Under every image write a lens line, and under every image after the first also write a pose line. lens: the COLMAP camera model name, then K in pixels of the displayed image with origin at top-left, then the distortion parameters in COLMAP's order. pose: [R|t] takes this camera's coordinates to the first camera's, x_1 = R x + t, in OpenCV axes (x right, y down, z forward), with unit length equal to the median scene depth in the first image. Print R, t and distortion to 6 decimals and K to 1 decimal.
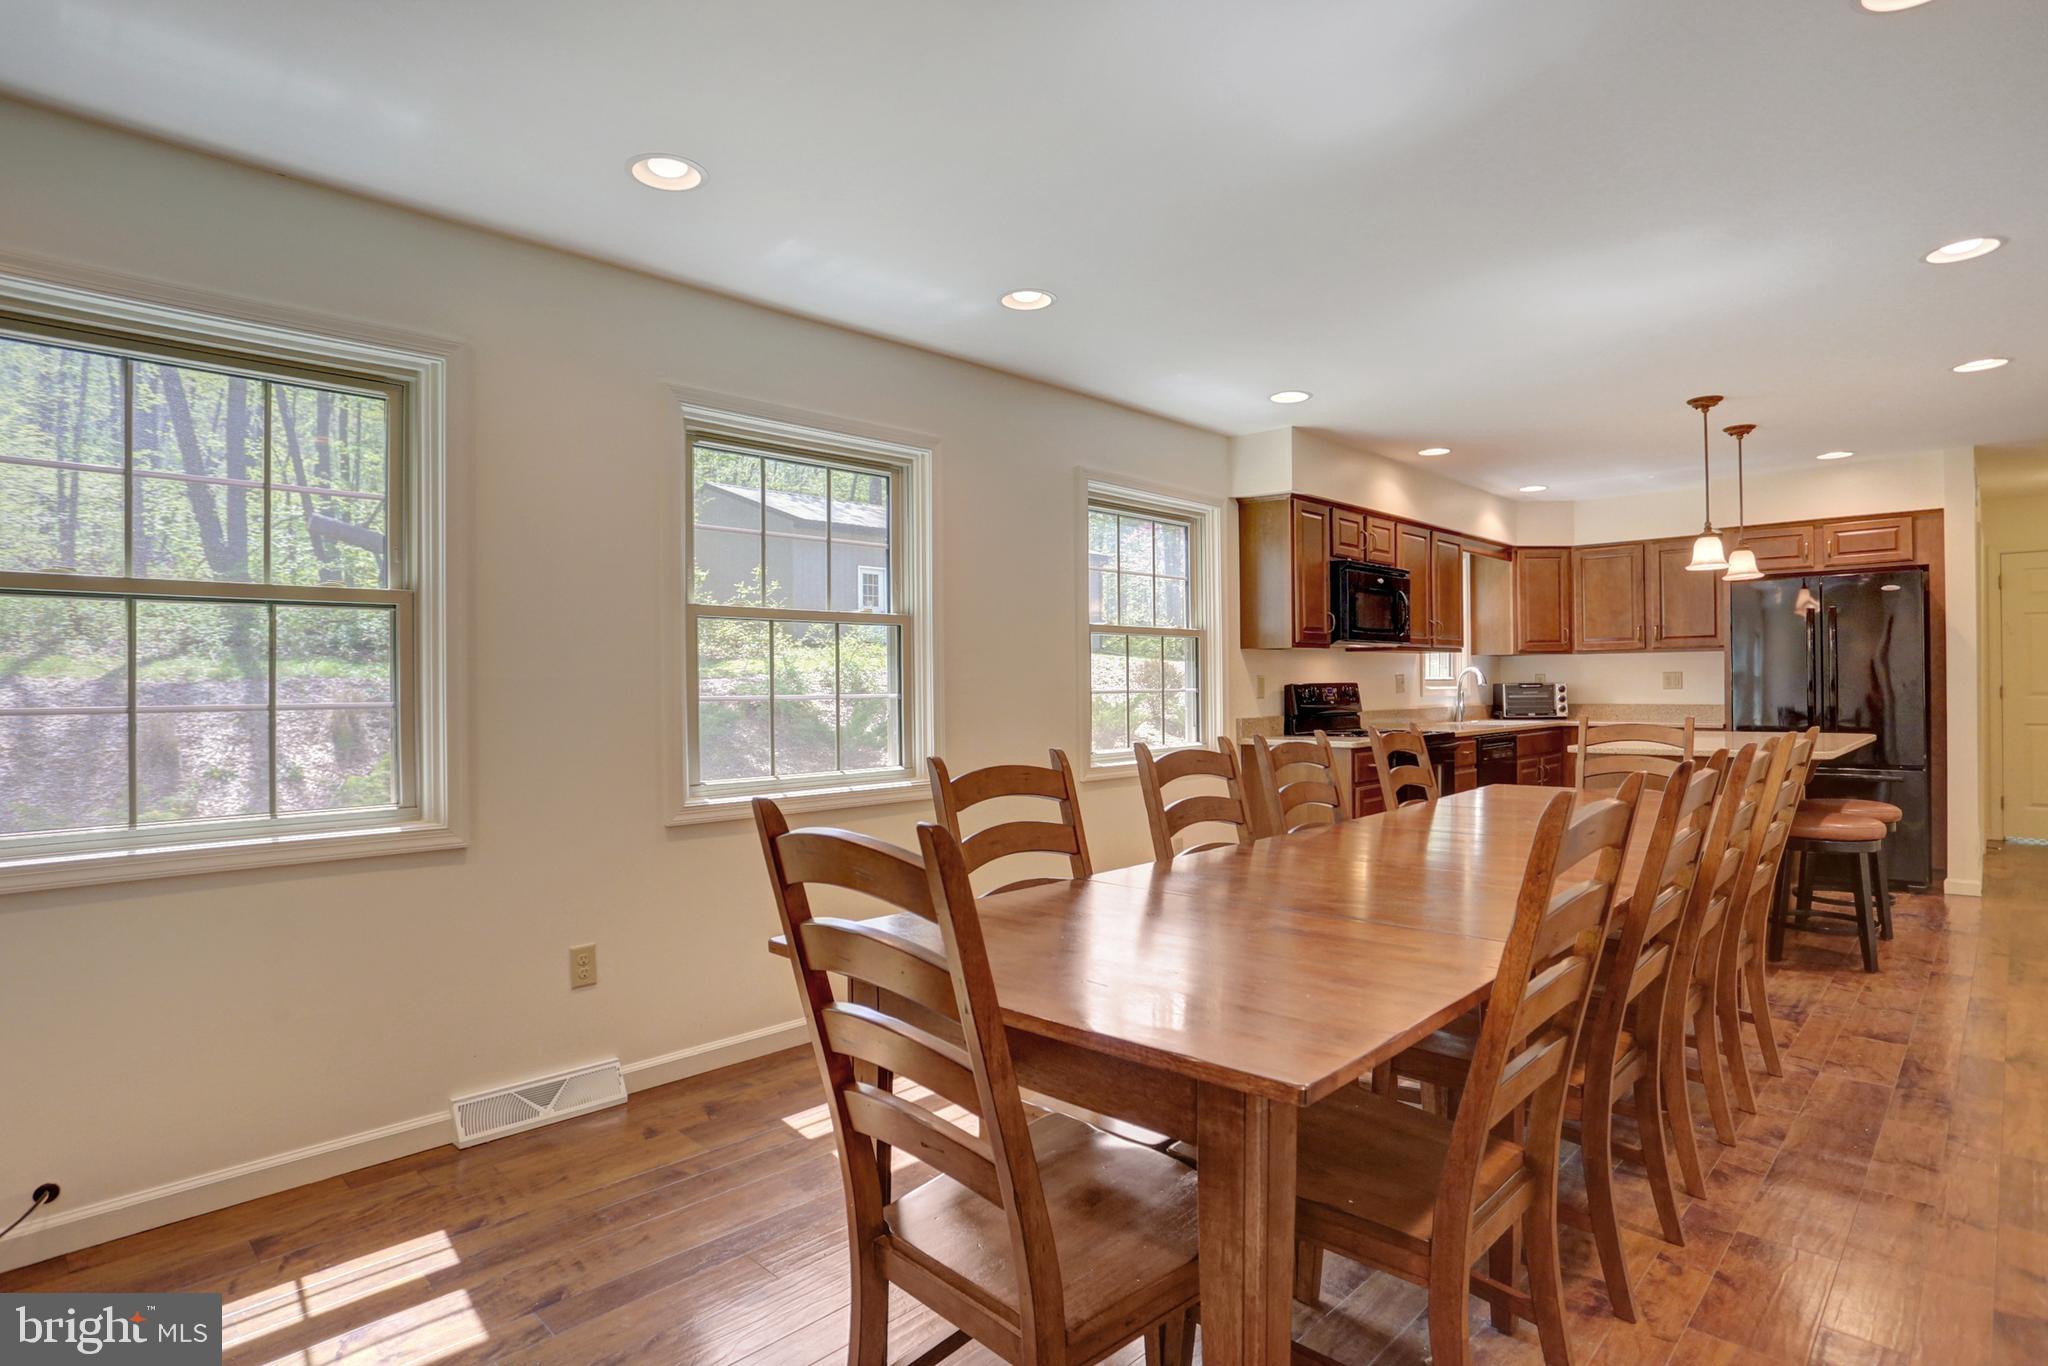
lens RADIAL K [[1044.0, 0, 1024.0], [0, 1044.0, 683.0], [0, 0, 1]] dist [-0.002019, -0.001243]
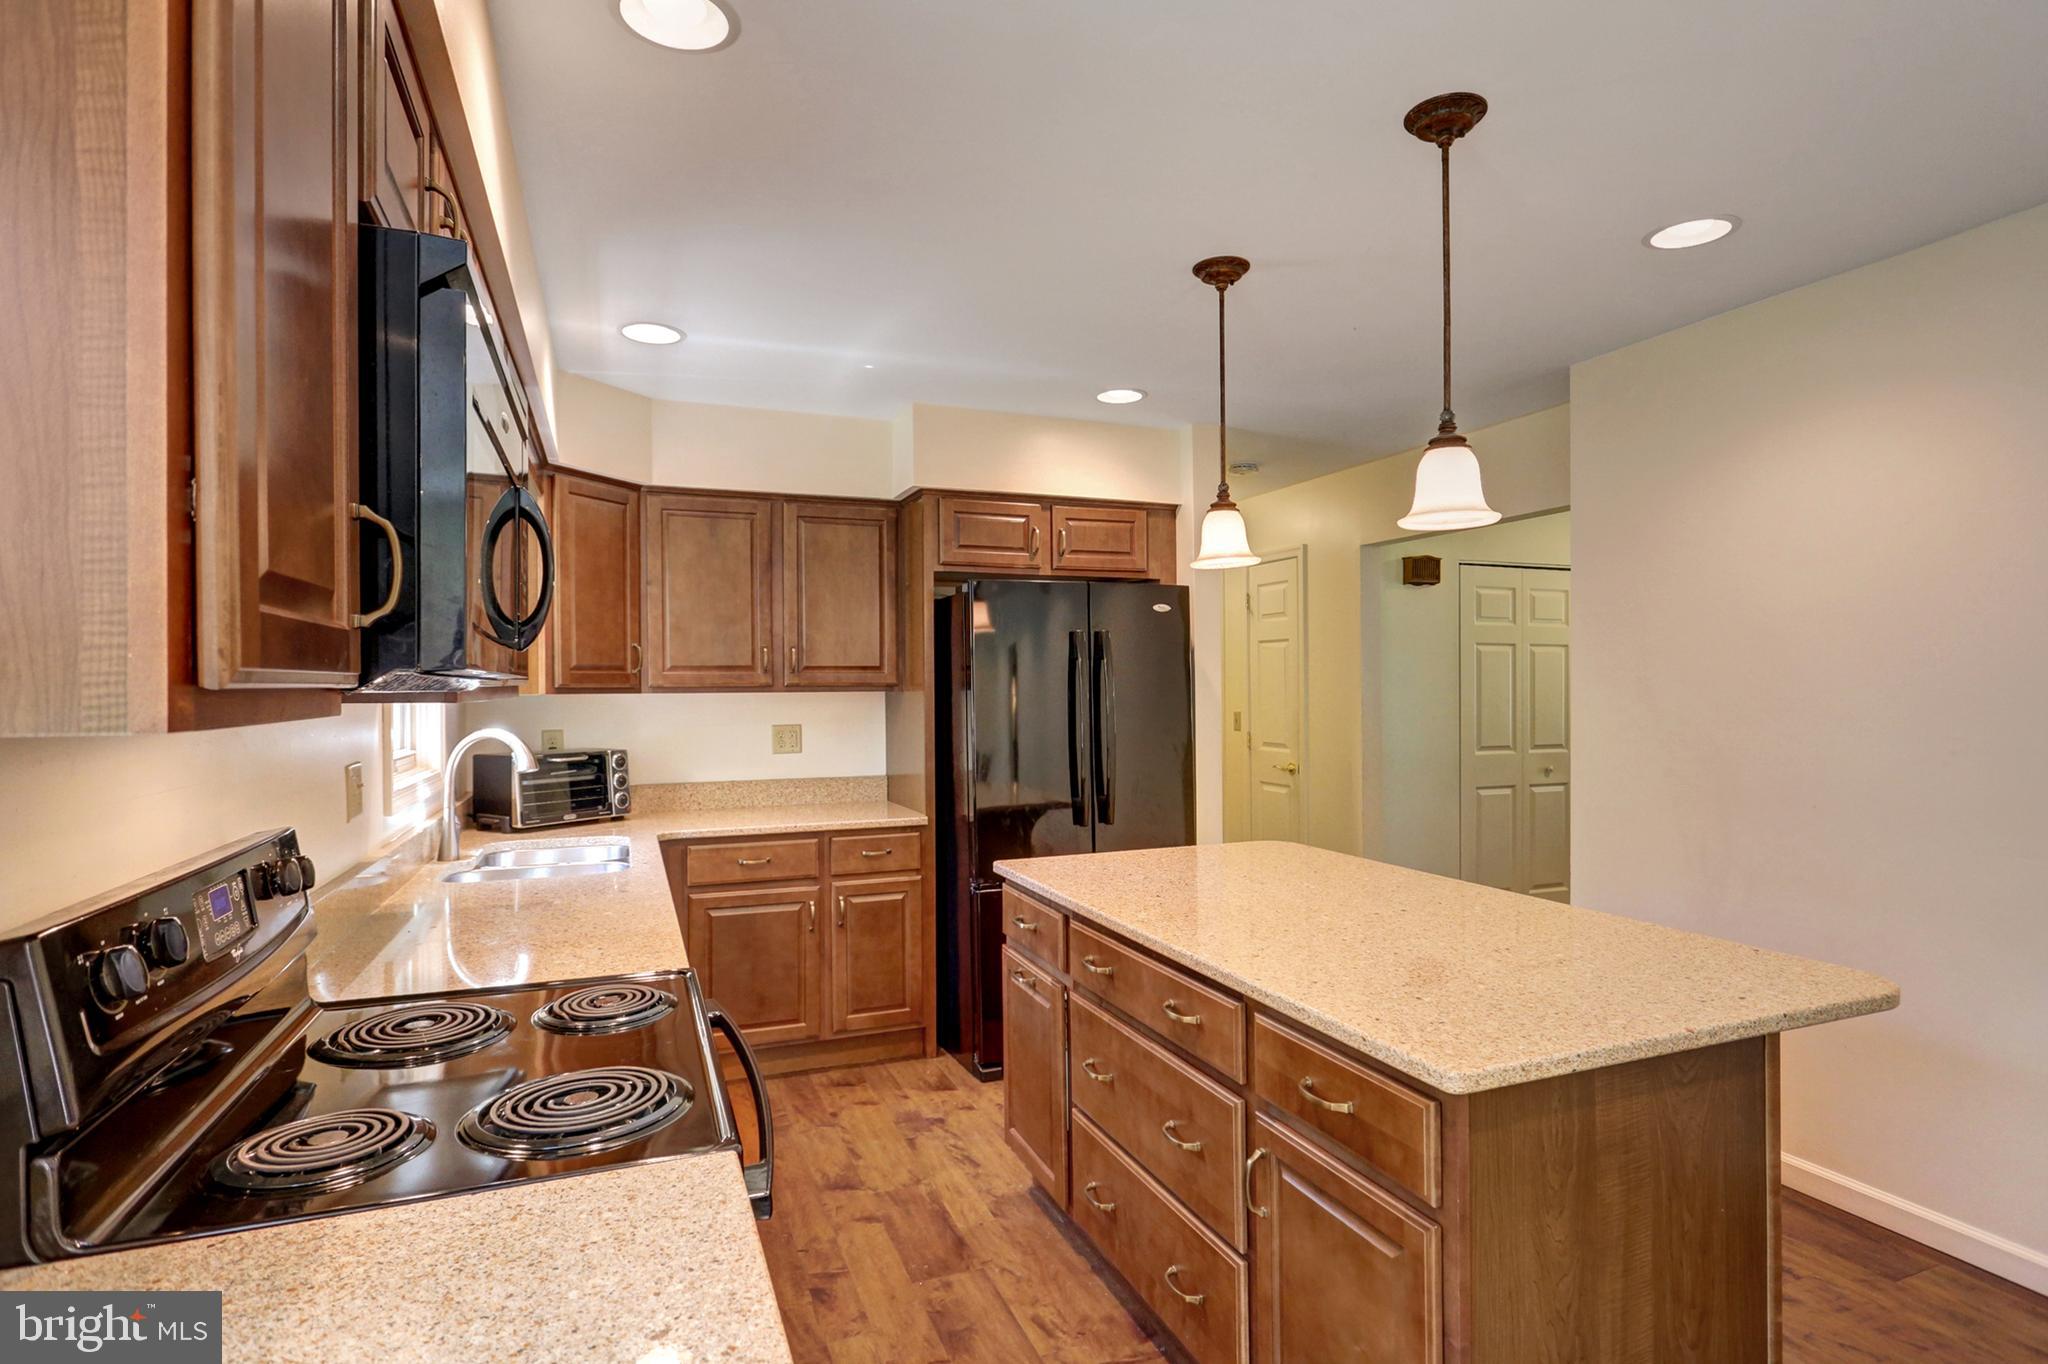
lens RADIAL K [[1044.0, 0, 1024.0], [0, 1044.0, 682.0], [0, 0, 1]] dist [-0.002019, -0.001243]
pose [[0.426801, 0.009764, 0.904293, 0.139720], [0.001981, 0.999929, -0.011732, -0.027575], [-0.904343, 0.006798, 0.426752, 0.618421]]
